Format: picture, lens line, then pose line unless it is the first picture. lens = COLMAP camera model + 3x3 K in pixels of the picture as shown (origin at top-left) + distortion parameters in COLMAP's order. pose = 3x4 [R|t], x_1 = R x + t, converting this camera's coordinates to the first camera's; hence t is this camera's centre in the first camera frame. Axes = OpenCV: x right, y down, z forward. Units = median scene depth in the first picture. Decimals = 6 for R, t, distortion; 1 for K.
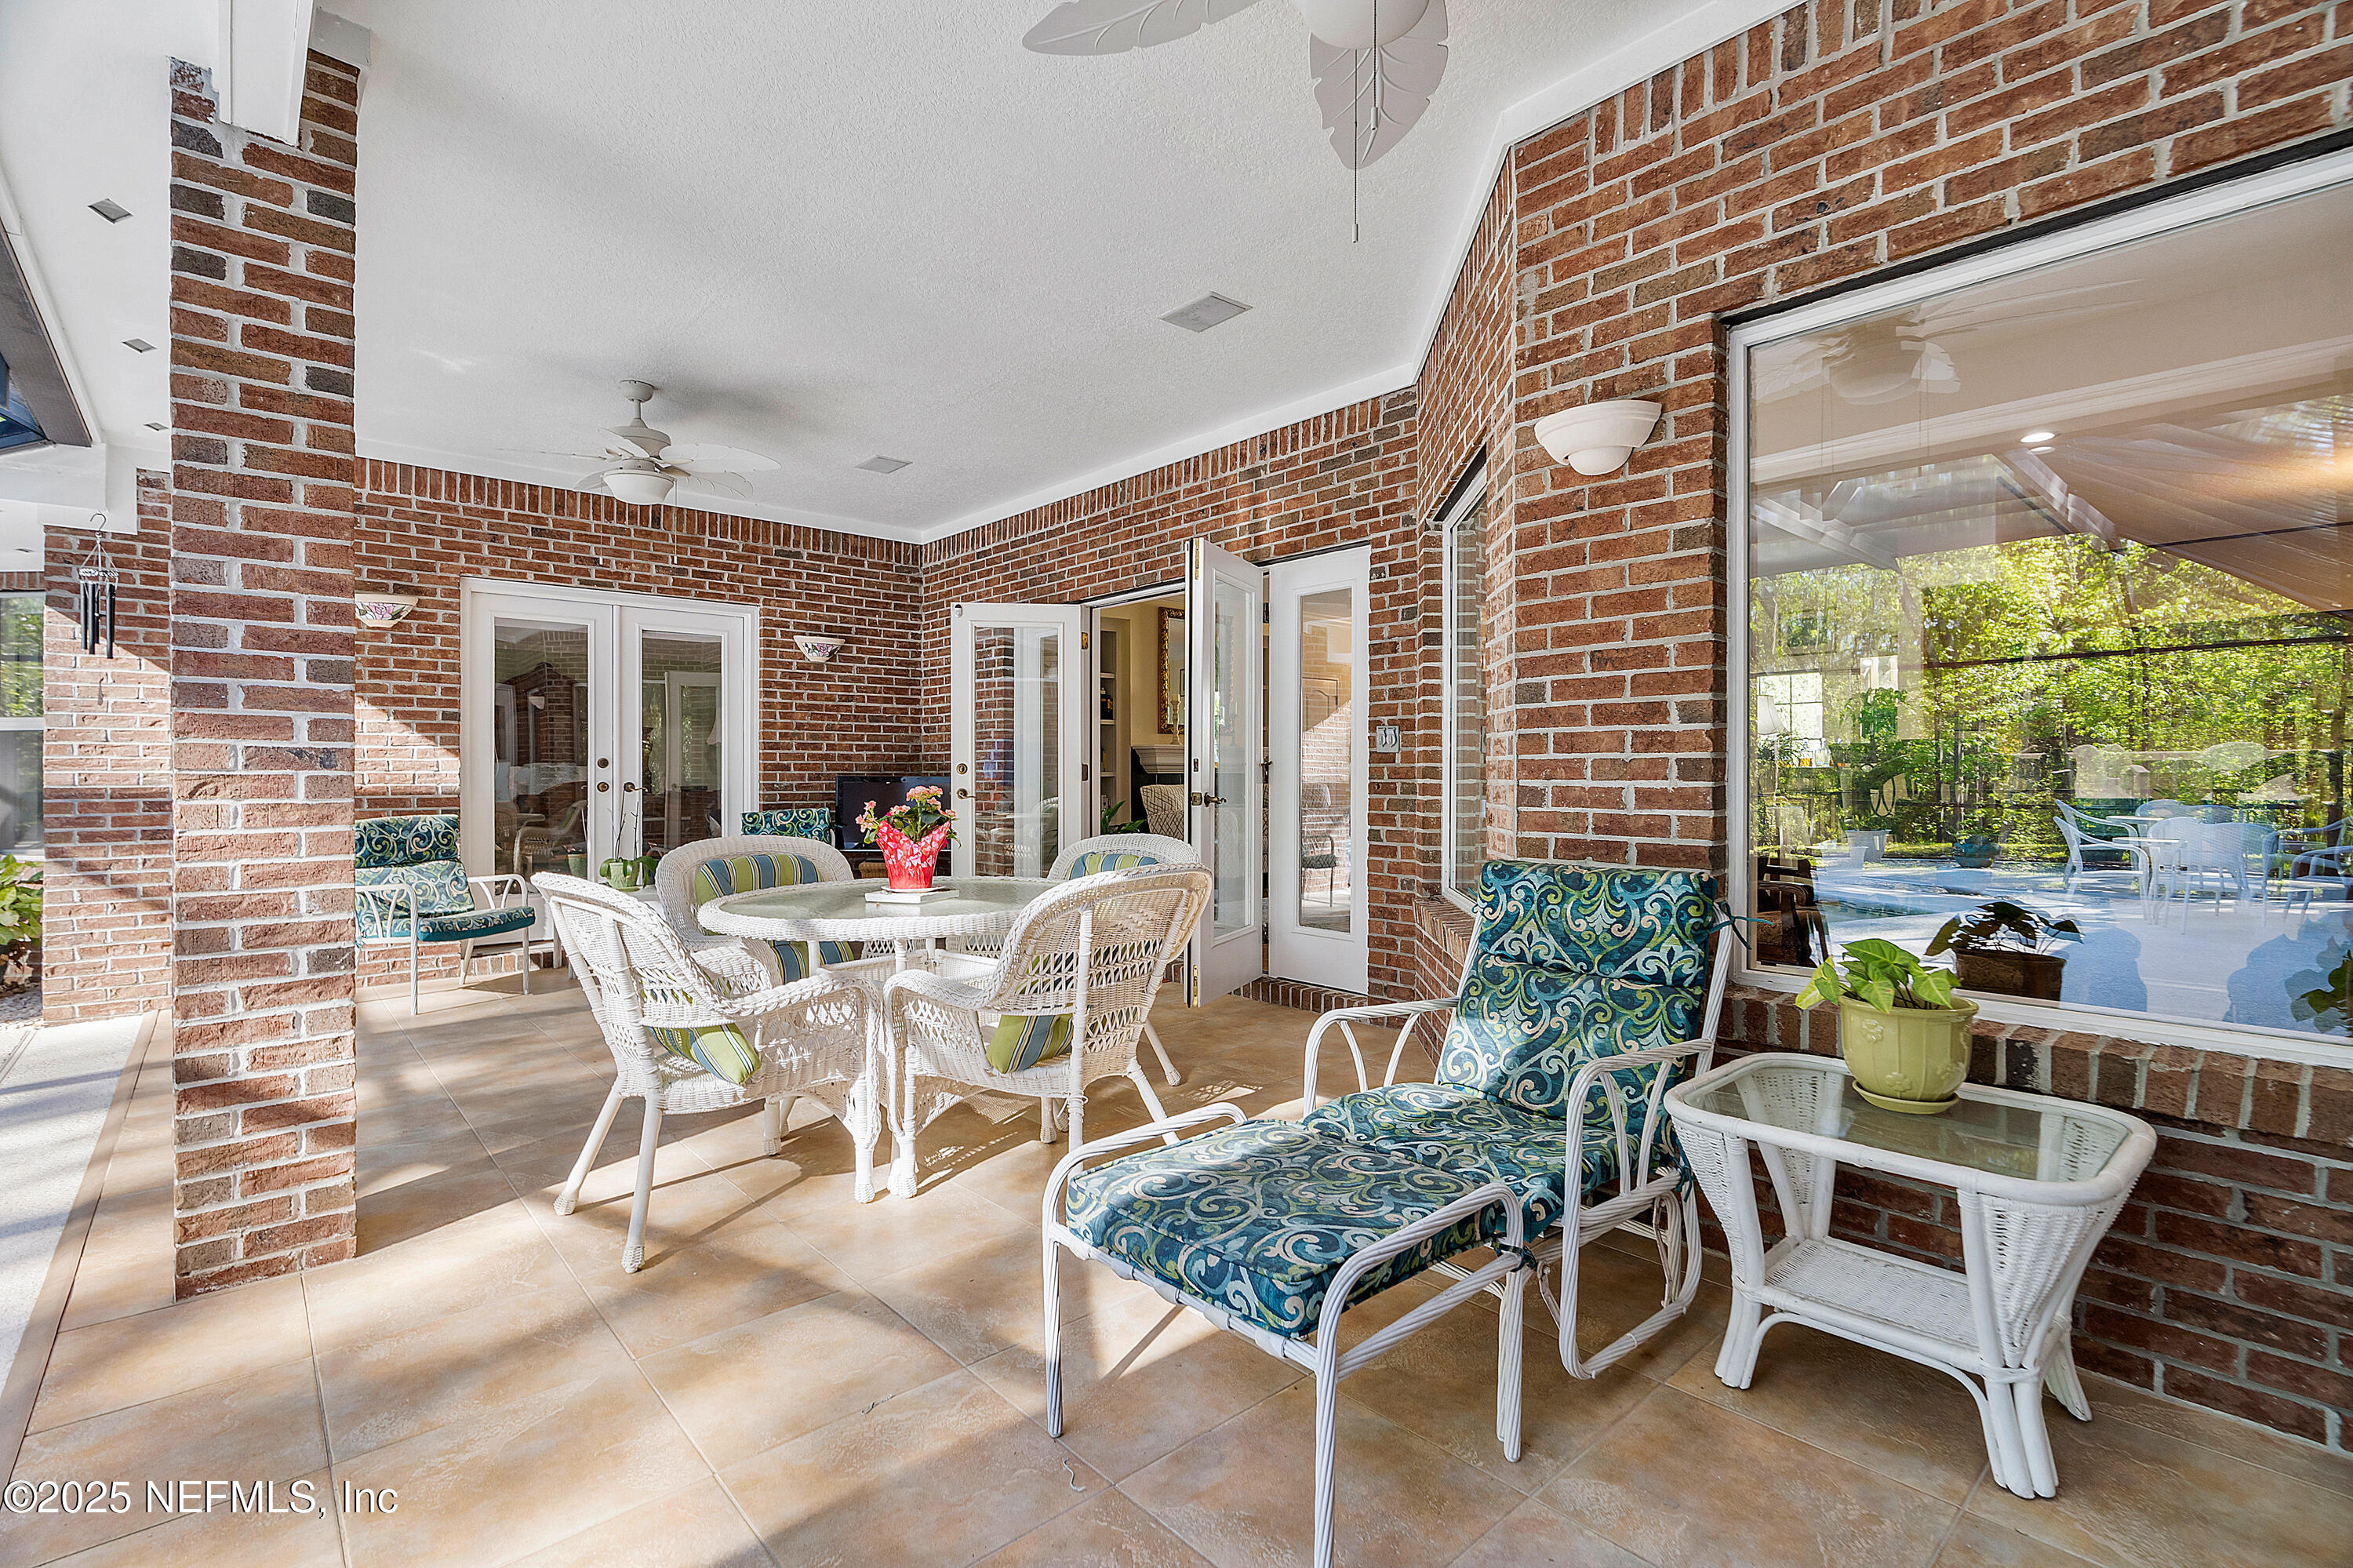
lens RADIAL K [[1081.5, 0, 1175.3], [0, 1081.5, 782.9], [0, 0, 1]] dist [-0.002801, 0.000682]
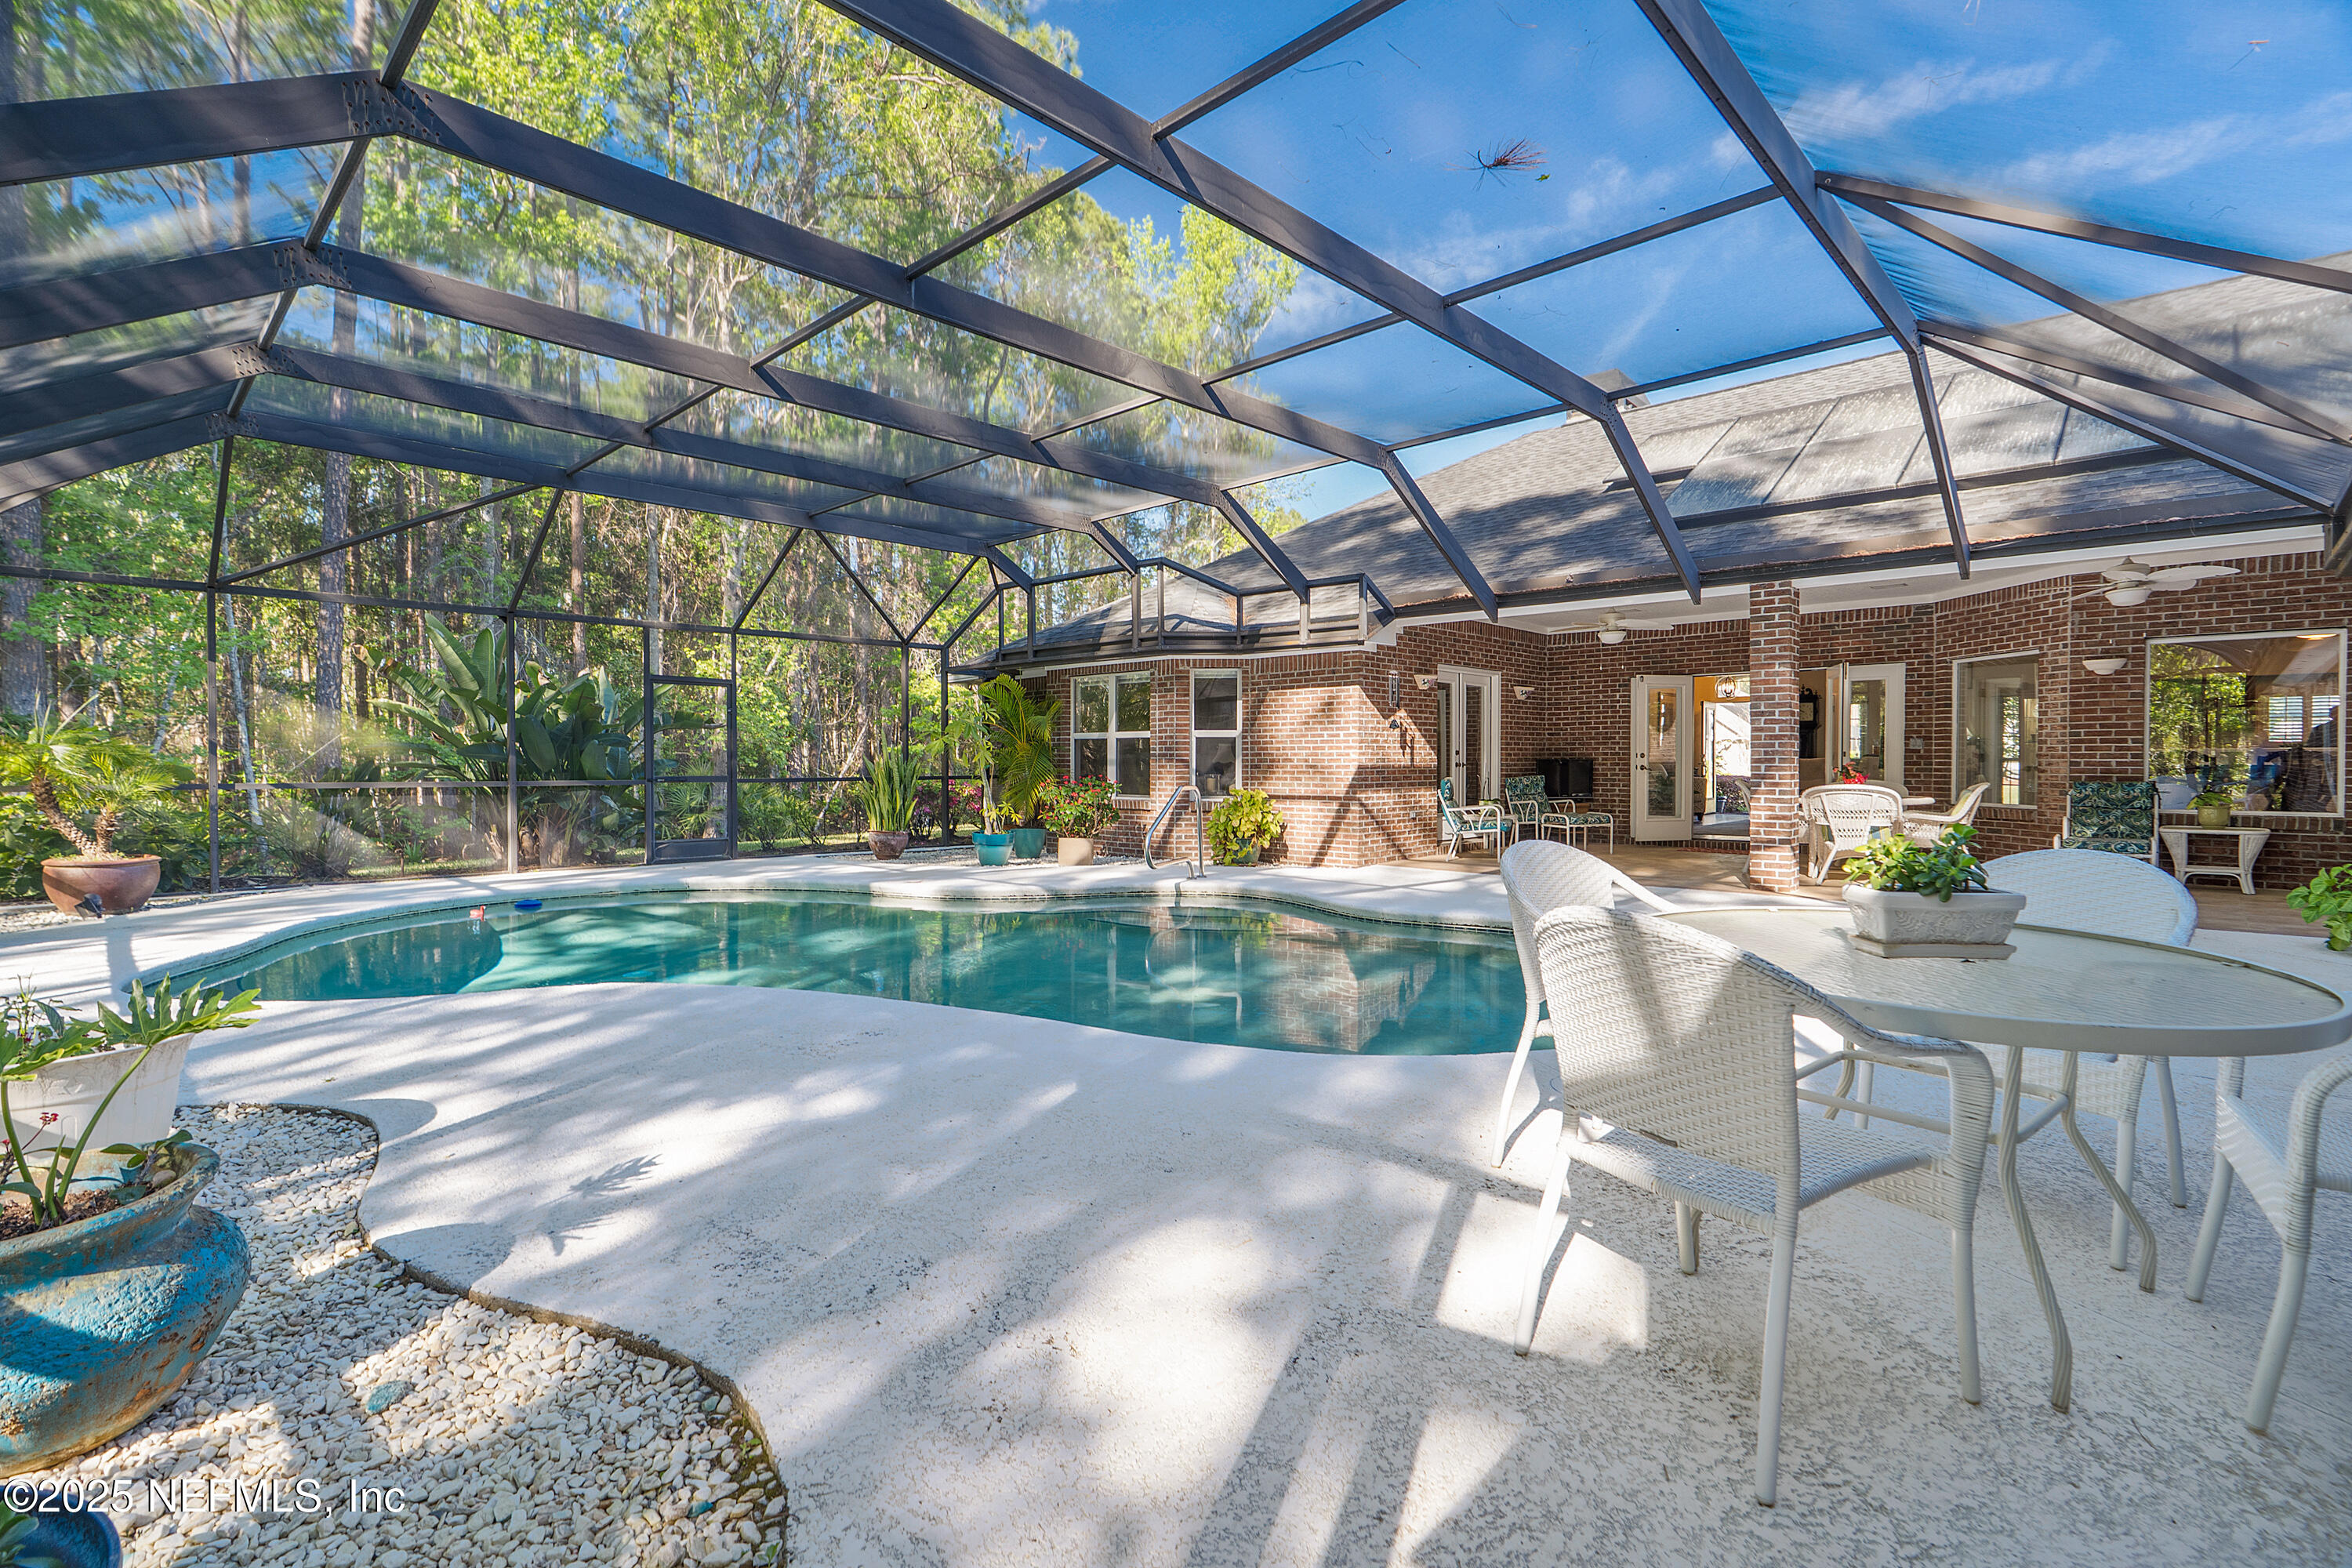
lens RADIAL K [[1081.0, 0, 1175.7], [0, 1081.0, 782.2], [0, 0, 1]] dist [-0.002801, 0.000682]
pose [[0.997295, -0.001861, 0.073477, -3.059866], [0.000916, 0.999916, 0.012893, 0.026414], [-0.073495, -0.012791, 0.997214, -2.447276]]
